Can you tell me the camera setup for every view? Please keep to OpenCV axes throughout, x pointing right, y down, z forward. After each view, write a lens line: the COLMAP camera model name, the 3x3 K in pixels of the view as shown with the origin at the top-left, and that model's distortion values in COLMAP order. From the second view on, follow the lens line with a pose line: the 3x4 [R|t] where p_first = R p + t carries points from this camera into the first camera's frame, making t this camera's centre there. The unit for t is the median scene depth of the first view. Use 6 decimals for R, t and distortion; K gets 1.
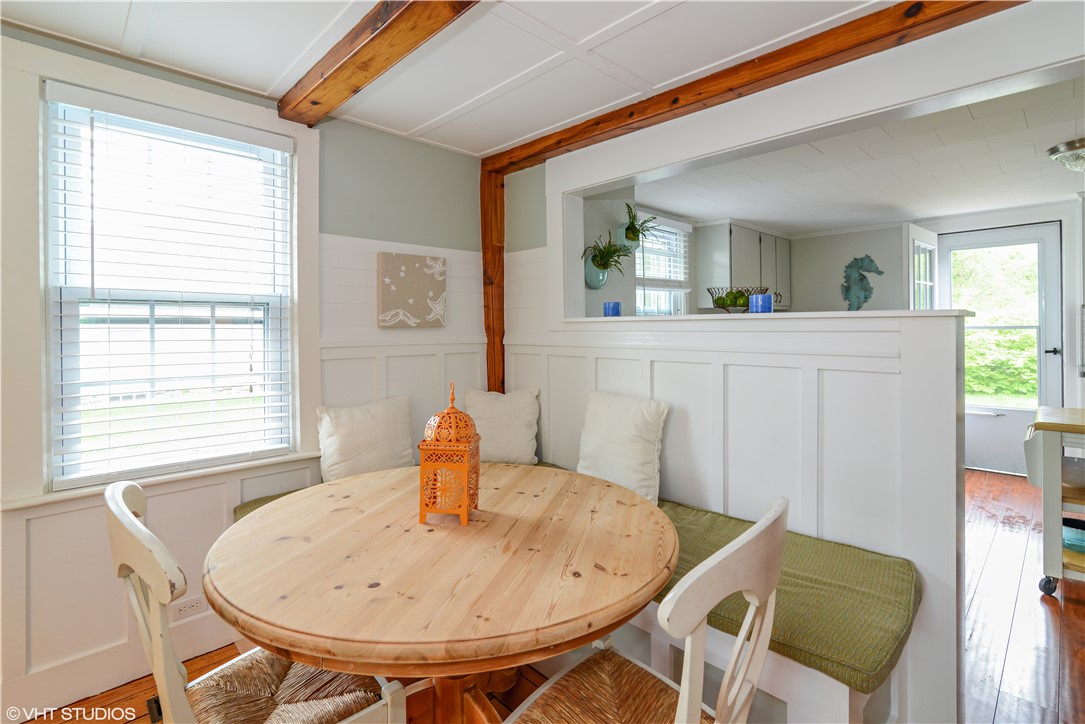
lens RADIAL K [[508.3, 0, 547.2], [0, 508.3, 328.6], [0, 0, 1]] dist [0.000507, 0.000050]
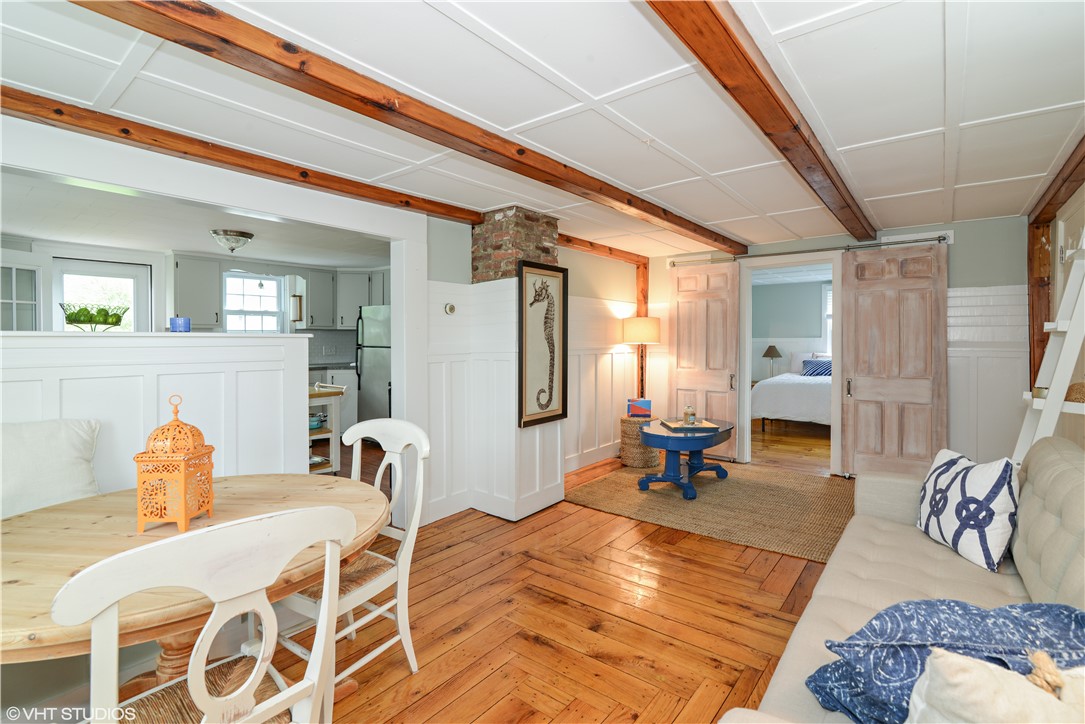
lens RADIAL K [[508.3, 0, 547.2], [0, 508.3, 328.6], [0, 0, 1]] dist [0.000507, 0.000050]
pose [[-0.126198, 0.028277, 0.991602, -0.409876], [0.008548, 0.999588, -0.027416, 0.001690], [-0.991968, 0.005017, -0.126388, 0.115148]]
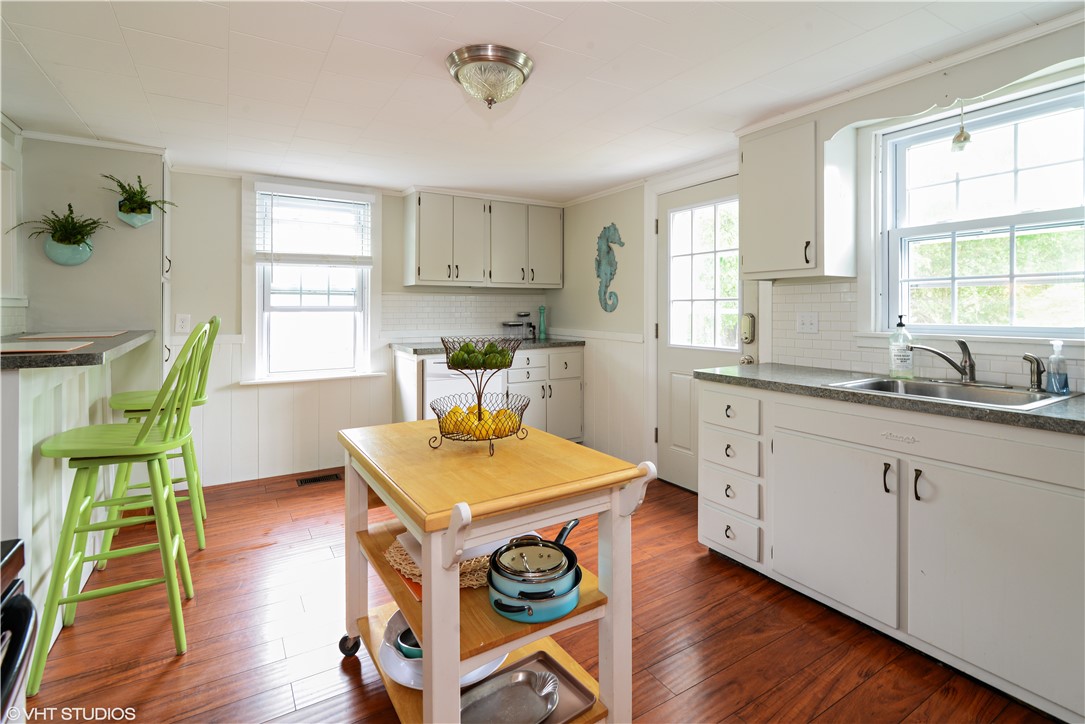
lens RADIAL K [[515.3, 0, 542.4], [0, 515.3, 306.0], [0, 0, 1]] dist [0.000008, -0.000004]
pose [[0.976478, 0.005779, -0.215538, 0.766761], [-0.006968, 0.999964, -0.004756, -0.004013], [0.215503, 0.006146, 0.976484, 0.166712]]
